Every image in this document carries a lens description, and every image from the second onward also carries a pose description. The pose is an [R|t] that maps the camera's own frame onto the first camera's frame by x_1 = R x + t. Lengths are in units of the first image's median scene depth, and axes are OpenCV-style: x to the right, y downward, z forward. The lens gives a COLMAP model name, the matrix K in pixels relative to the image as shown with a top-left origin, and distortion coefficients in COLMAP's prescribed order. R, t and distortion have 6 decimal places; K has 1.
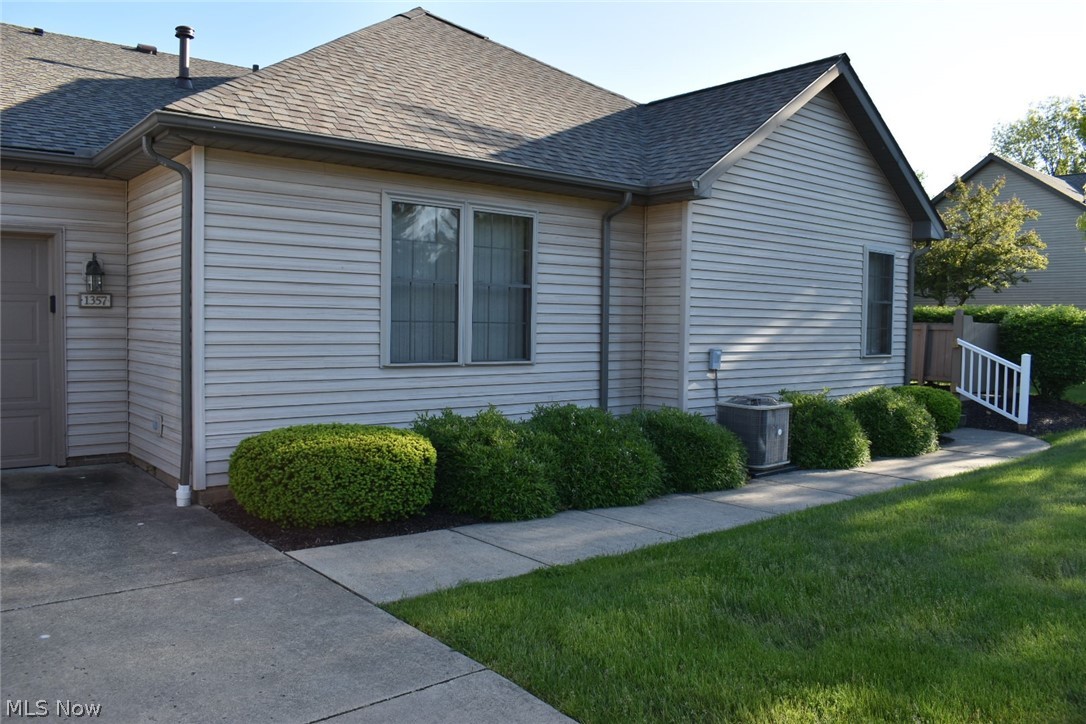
lens RADIAL K [[853.7, 0, 511.0], [0, 853.7, 362.6], [0, 0, 1]] dist [-0.090088, 0.012794]
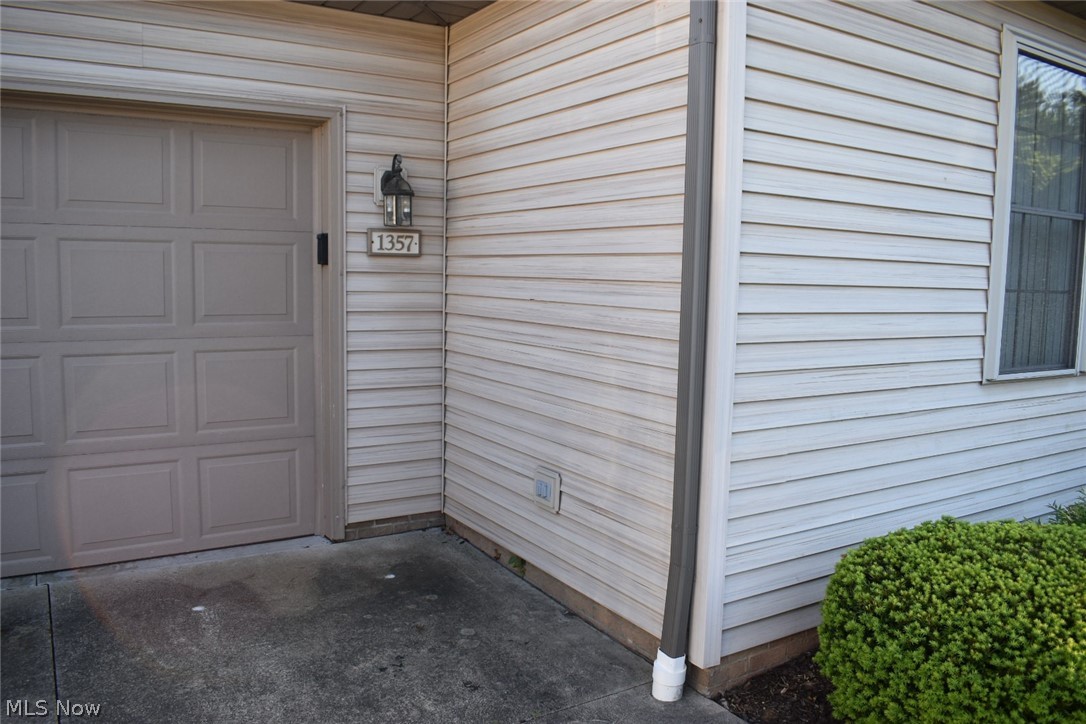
lens RADIAL K [[853.7, 0, 511.0], [0, 853.7, 362.6], [0, 0, 1]] dist [-0.090088, 0.012794]
pose [[0.989398, 0.021904, -0.143567, -0.346606], [-0.013858, 0.998289, 0.056805, -0.029154], [0.144566, -0.054213, 0.988009, 0.461623]]
